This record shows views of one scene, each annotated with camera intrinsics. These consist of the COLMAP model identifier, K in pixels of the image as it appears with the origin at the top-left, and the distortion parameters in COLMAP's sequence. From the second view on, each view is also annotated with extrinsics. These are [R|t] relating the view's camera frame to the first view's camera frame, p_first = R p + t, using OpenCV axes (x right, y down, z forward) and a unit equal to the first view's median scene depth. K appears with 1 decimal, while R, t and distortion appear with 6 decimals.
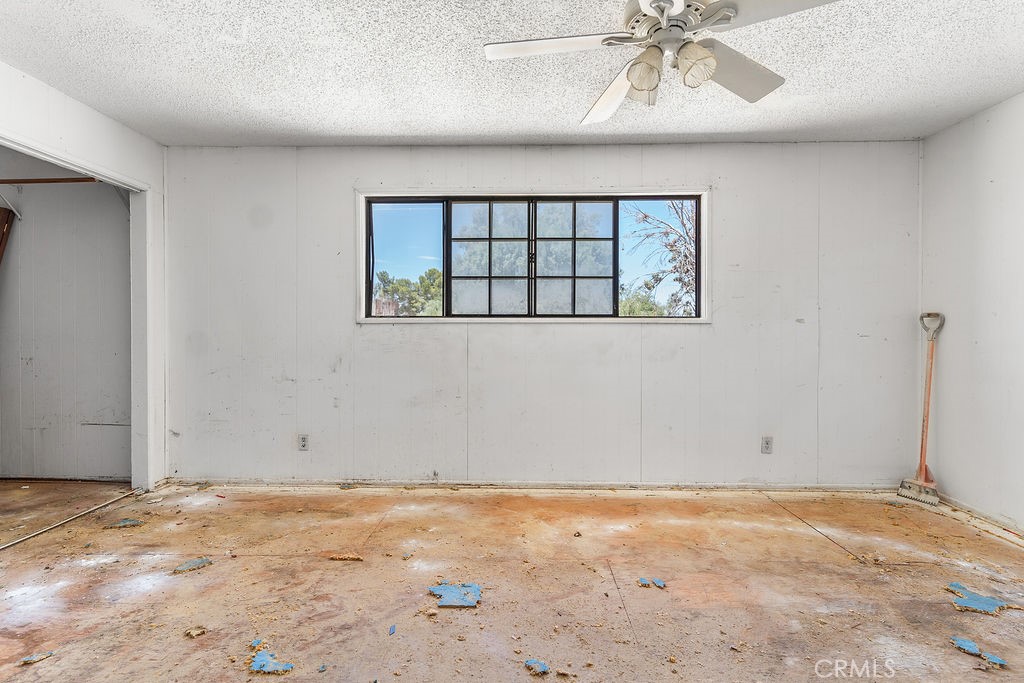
lens RADIAL K [[494.3, 0, 507.5], [0, 494.3, 337.4], [0, 0, 1]] dist [-0.001622, 0.001363]
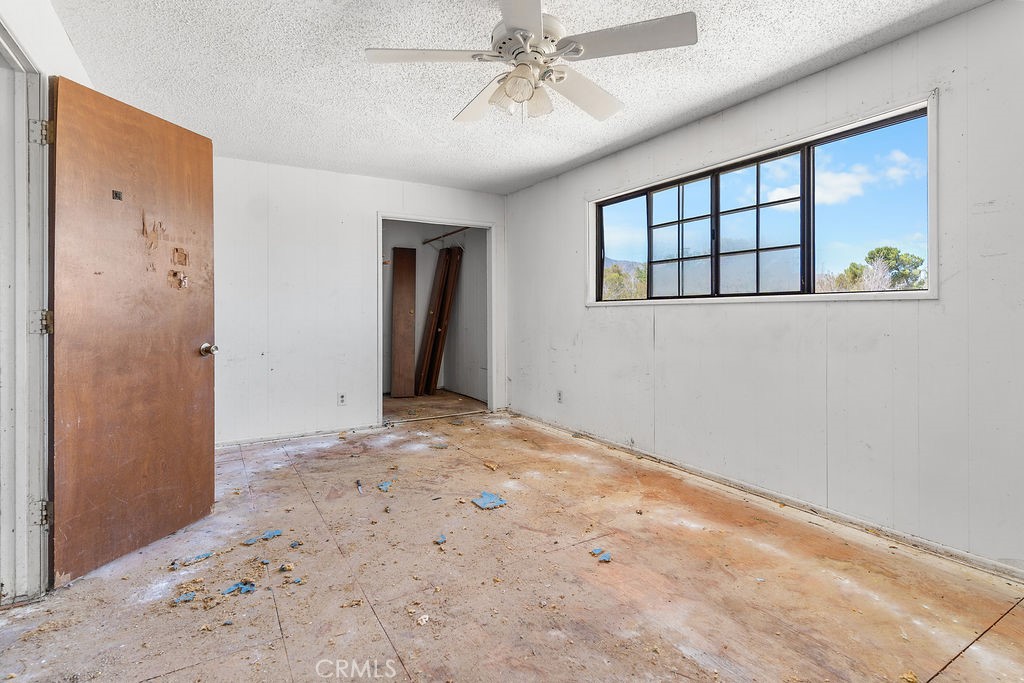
lens RADIAL K [[494.3, 0, 507.3], [0, 494.3, 317.2], [0, 0, 1]] dist [-0.001622, 0.001363]
pose [[0.539329, 0.004333, -0.842084, 0.649415], [-0.005279, 0.999985, 0.001765, -0.002949], [0.842079, 0.003494, 0.539343, 0.166375]]
